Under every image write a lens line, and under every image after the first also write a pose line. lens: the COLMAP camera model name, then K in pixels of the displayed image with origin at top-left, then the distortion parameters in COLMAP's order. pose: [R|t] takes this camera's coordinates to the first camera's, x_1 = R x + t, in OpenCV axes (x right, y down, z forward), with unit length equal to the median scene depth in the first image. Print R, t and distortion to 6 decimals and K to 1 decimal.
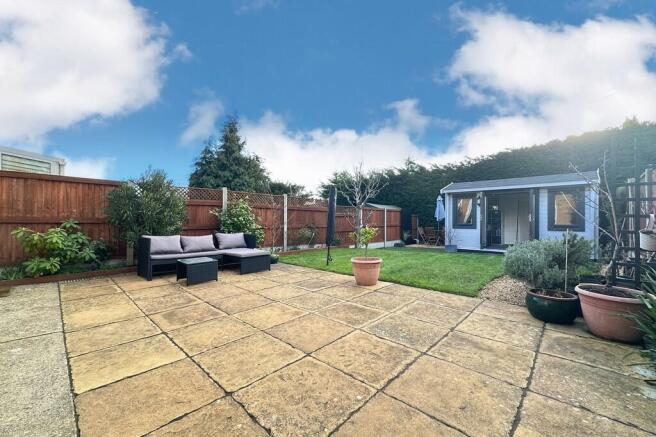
lens RADIAL K [[264.0, 0, 328.9], [0, 264.0, 220.2], [0, 0, 1]] dist [0.000898, -0.000021]
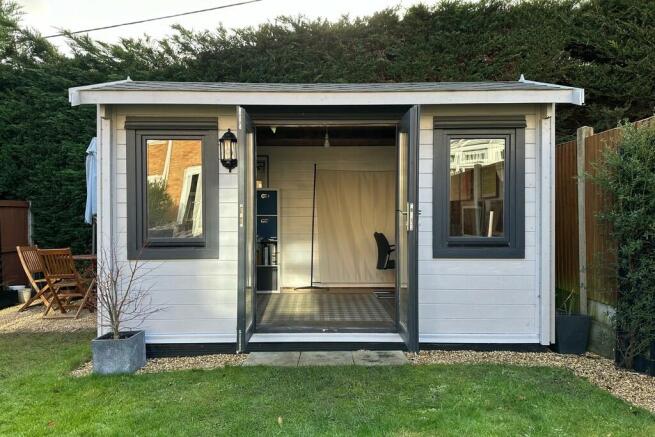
lens RADIAL K [[470.0, 0, 325.7], [0, 470.0, 217.8], [0, 0, 1]] dist [0.008039, -0.001009]
pose [[0.703244, -0.007449, 0.710909, 0.288649], [-0.001411, 0.999929, 0.011874, -0.009863], [-0.710947, -0.009353, 0.703184, 0.566962]]
